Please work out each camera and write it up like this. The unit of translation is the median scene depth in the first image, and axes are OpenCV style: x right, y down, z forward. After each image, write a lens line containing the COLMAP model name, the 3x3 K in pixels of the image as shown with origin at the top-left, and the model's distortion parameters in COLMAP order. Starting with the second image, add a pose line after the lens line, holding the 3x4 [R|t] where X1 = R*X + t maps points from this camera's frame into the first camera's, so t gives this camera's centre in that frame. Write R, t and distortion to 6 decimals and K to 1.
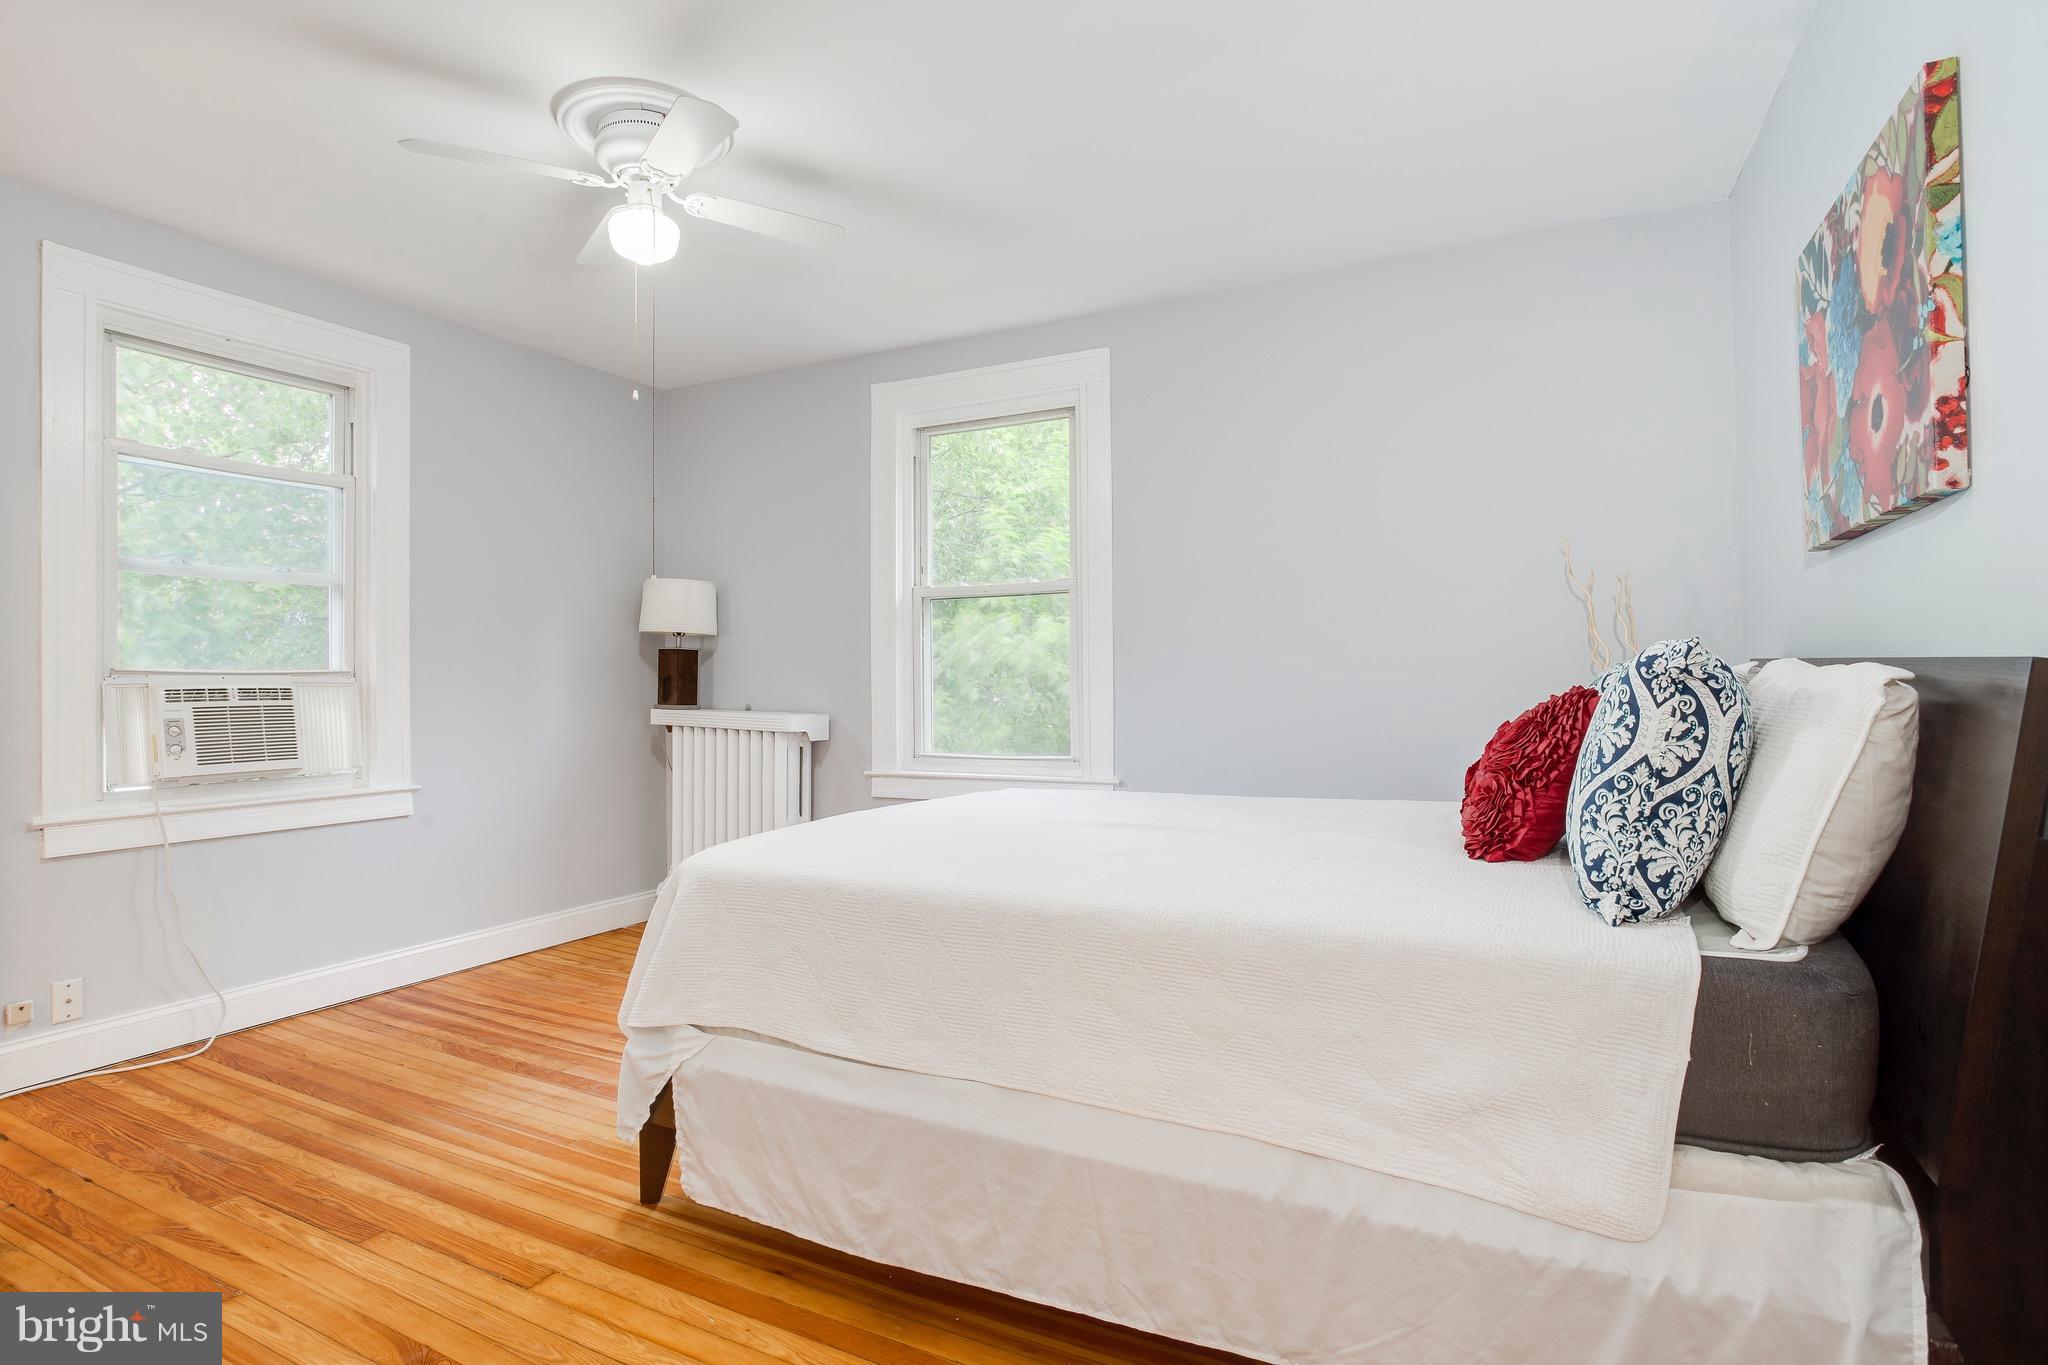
lens RADIAL K [[1004.4, 0, 1011.1], [0, 1004.4, 675.6], [0, 0, 1]] dist [-0.069188, 0.024982]
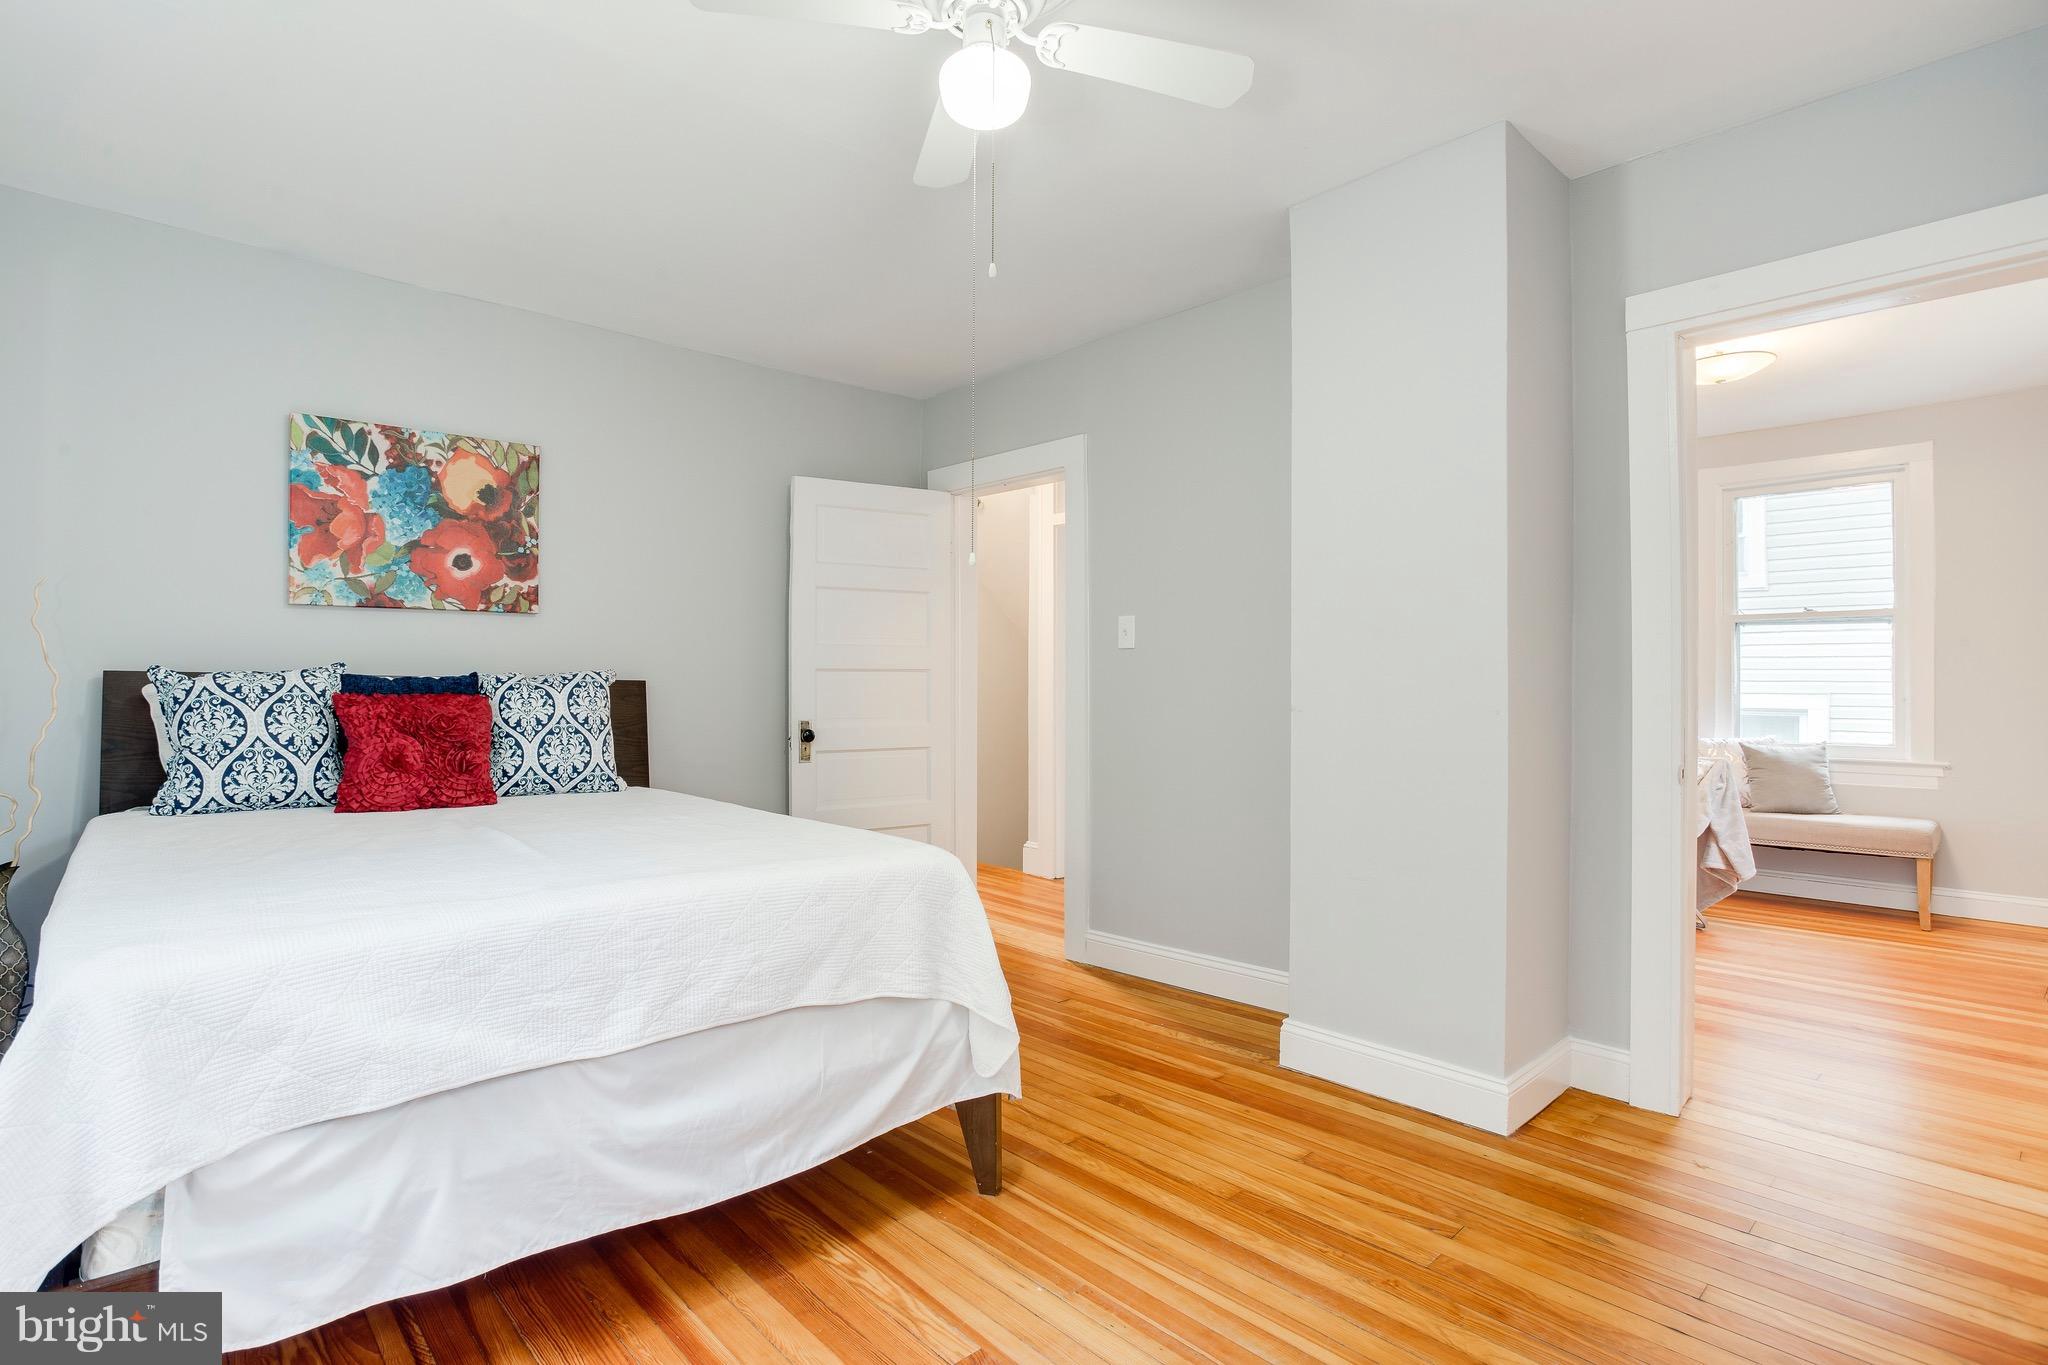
lens RADIAL K [[1004.4, 0, 1011.1], [0, 1004.4, 675.6], [0, 0, 1]] dist [-0.069188, 0.024982]
pose [[-0.930744, -0.006643, 0.365612, -0.807389], [-0.011533, 0.999871, -0.011193, 0.013248], [-0.365491, -0.014634, -0.930700, 2.080981]]
